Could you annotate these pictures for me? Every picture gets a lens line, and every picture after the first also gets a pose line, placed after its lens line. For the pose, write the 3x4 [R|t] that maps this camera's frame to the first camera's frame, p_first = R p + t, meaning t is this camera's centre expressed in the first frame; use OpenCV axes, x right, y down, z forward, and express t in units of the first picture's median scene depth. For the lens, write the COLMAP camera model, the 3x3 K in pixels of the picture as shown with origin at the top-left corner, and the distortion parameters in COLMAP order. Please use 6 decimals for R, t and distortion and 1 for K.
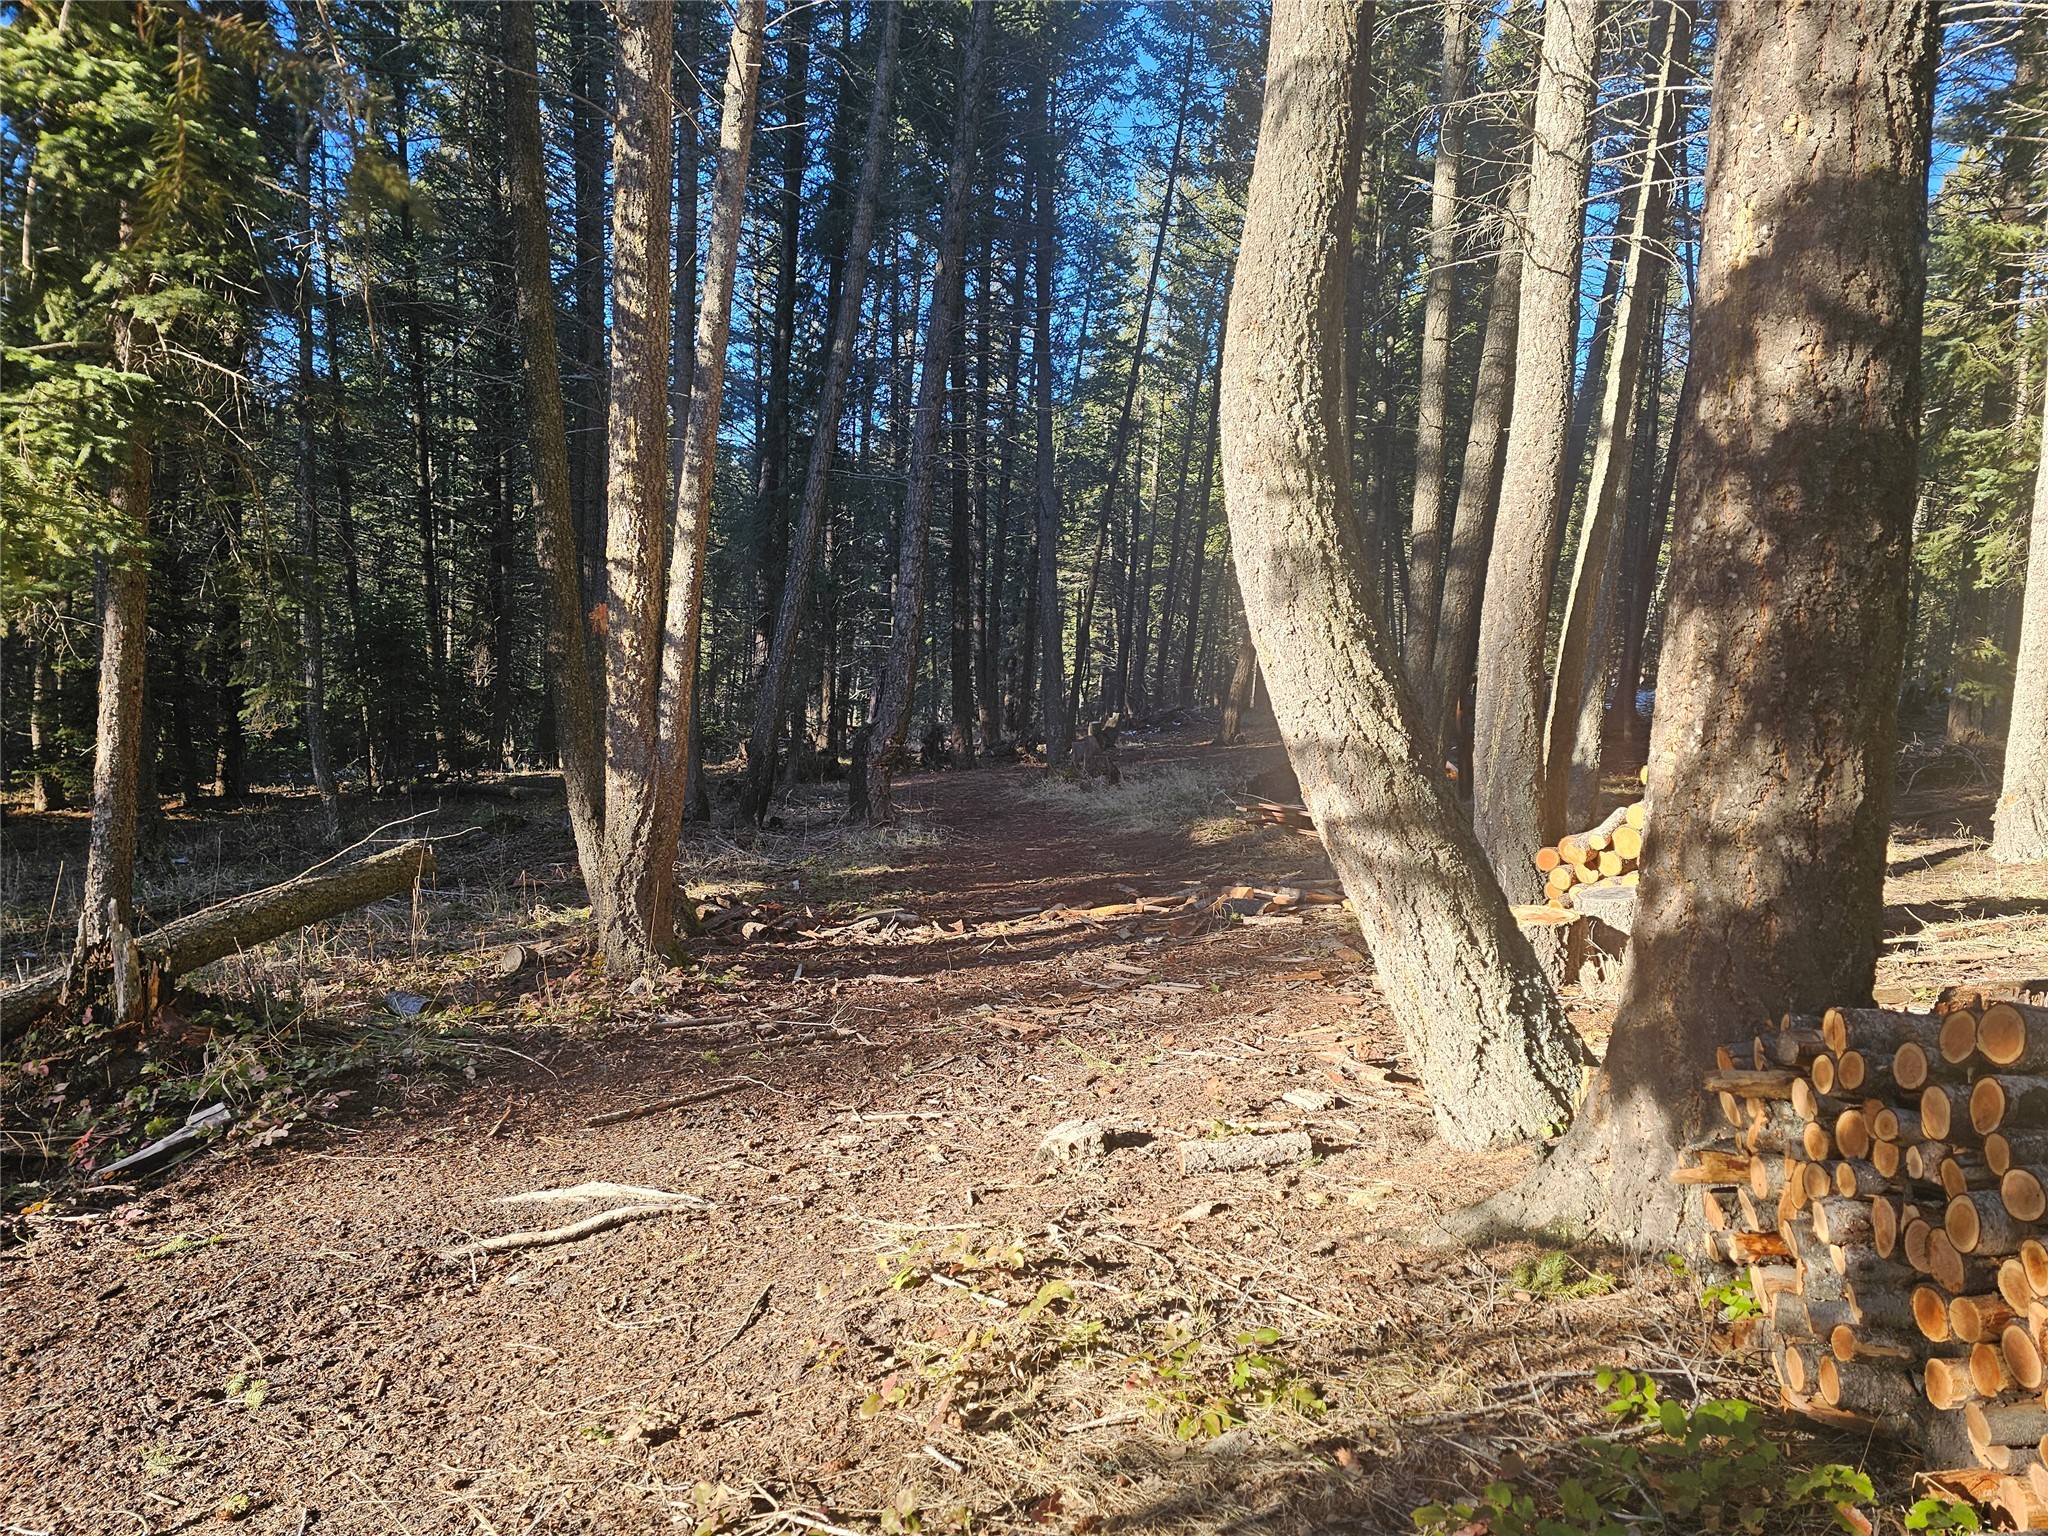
lens RADIAL K [[1097.0, 0, 1024.0], [0, 1097.0, 768.0], [0, 0, 1]] dist [0.000655, 0.000193]
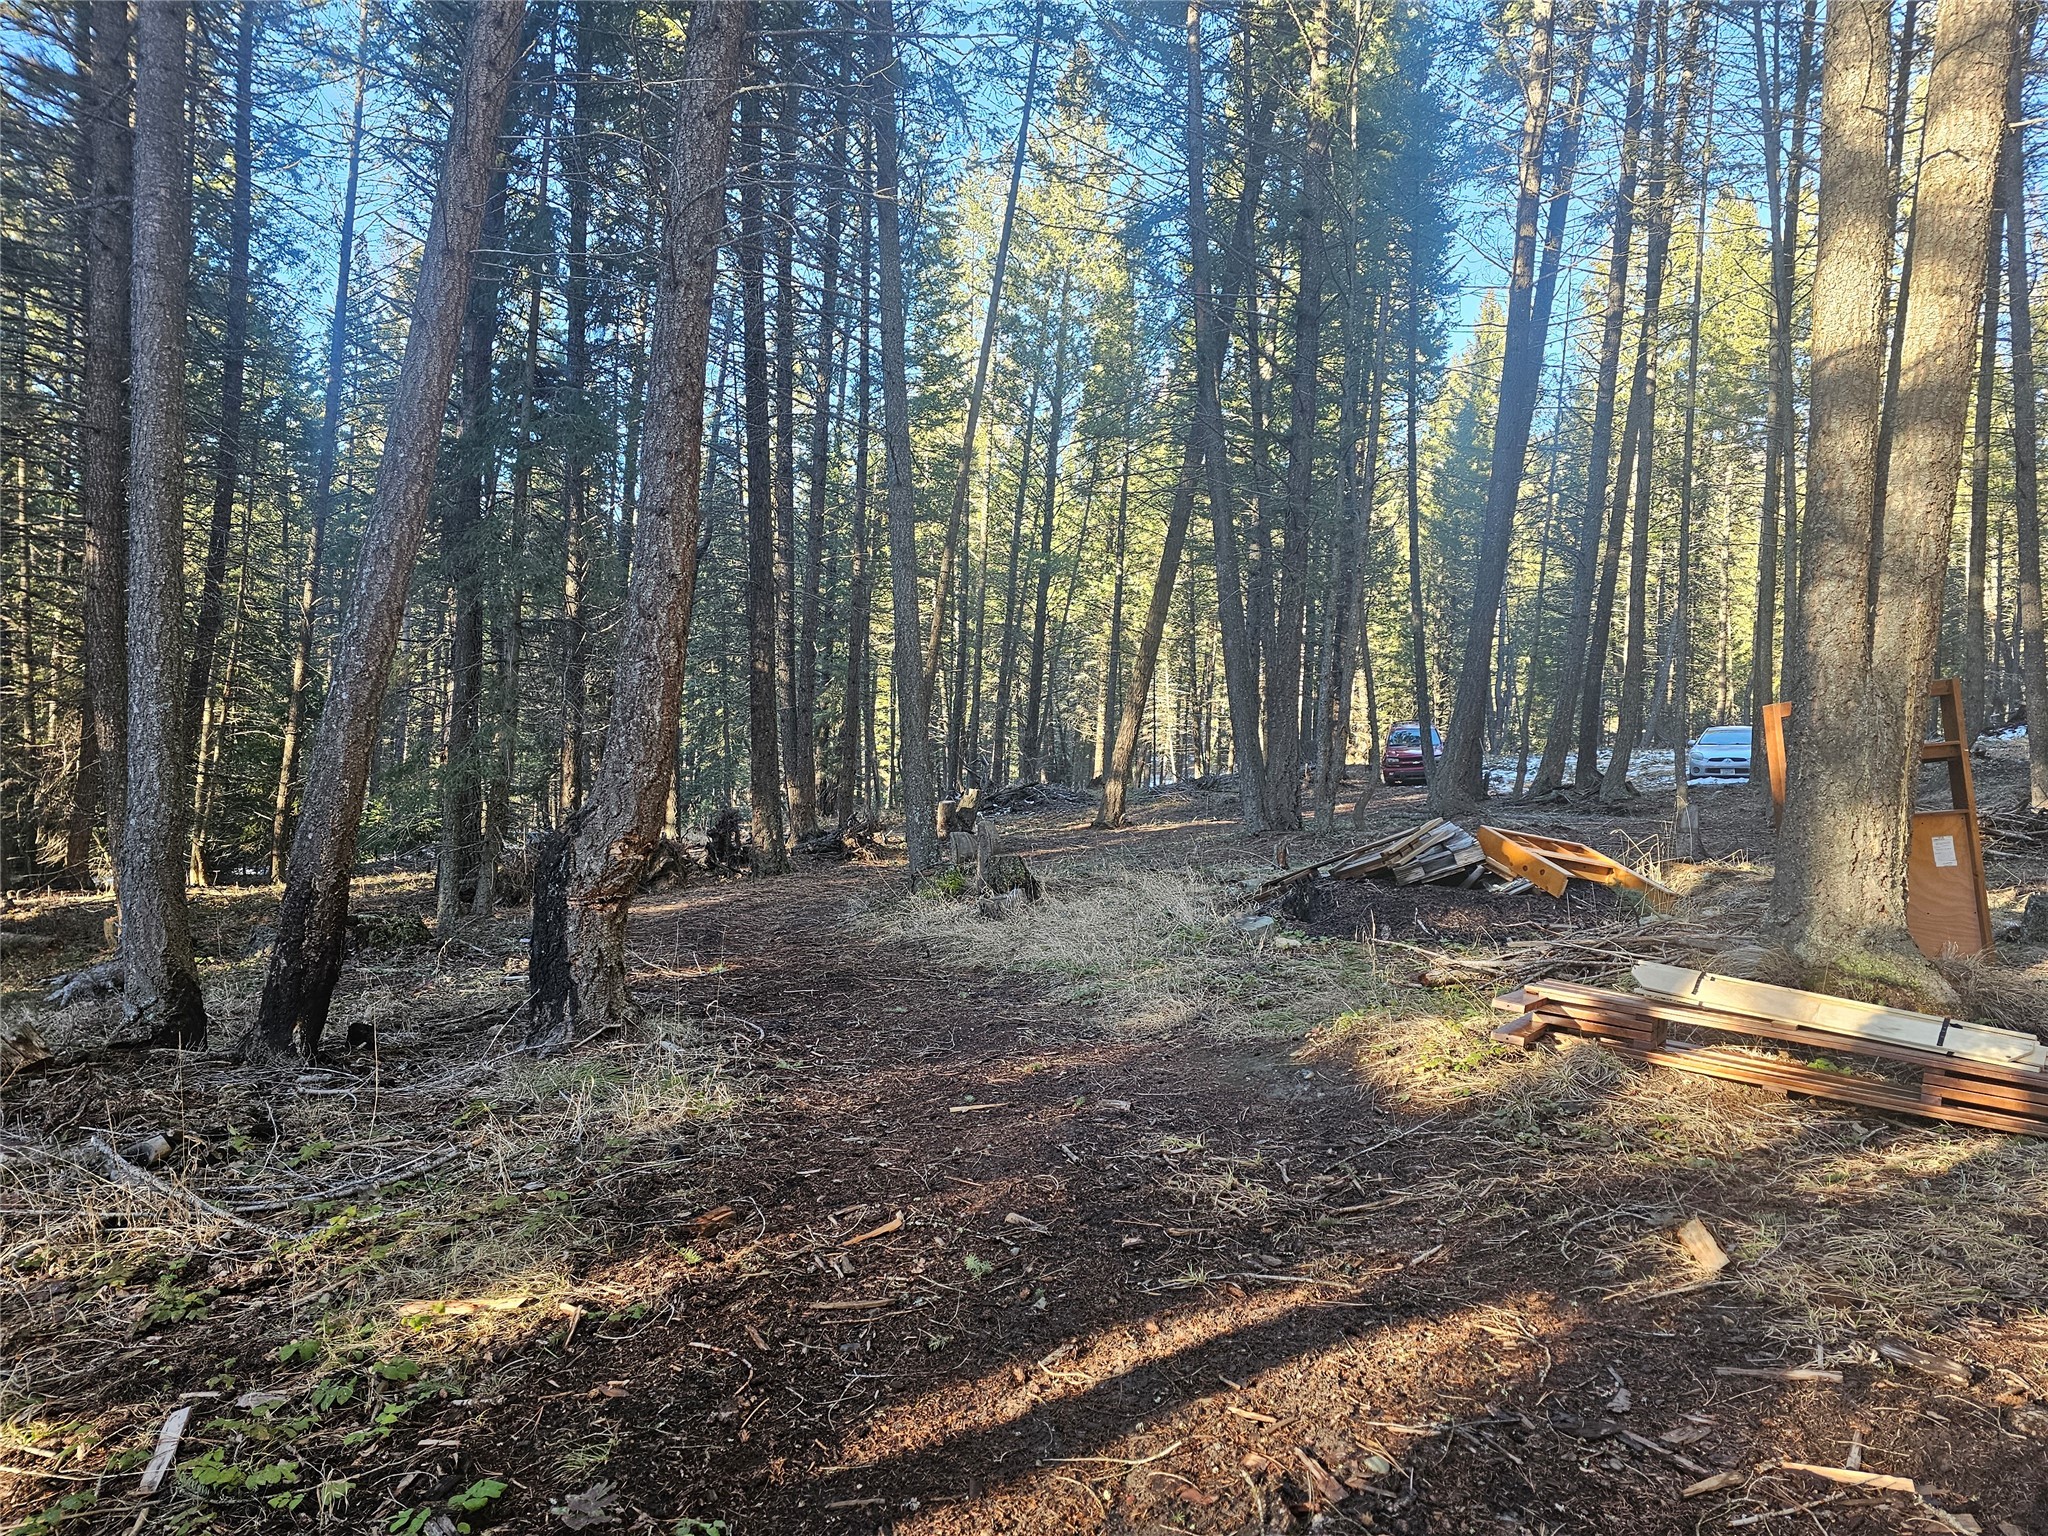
lens RADIAL K [[1097.0, 0, 1024.0], [0, 1097.0, 768.0], [0, 0, 1]] dist [0.000655, 0.000193]
pose [[0.983329, -0.016187, 0.181114, -0.018815], [0.029505, 0.997034, -0.071086, -0.009762], [-0.179426, 0.075245, 0.980890, 0.251469]]
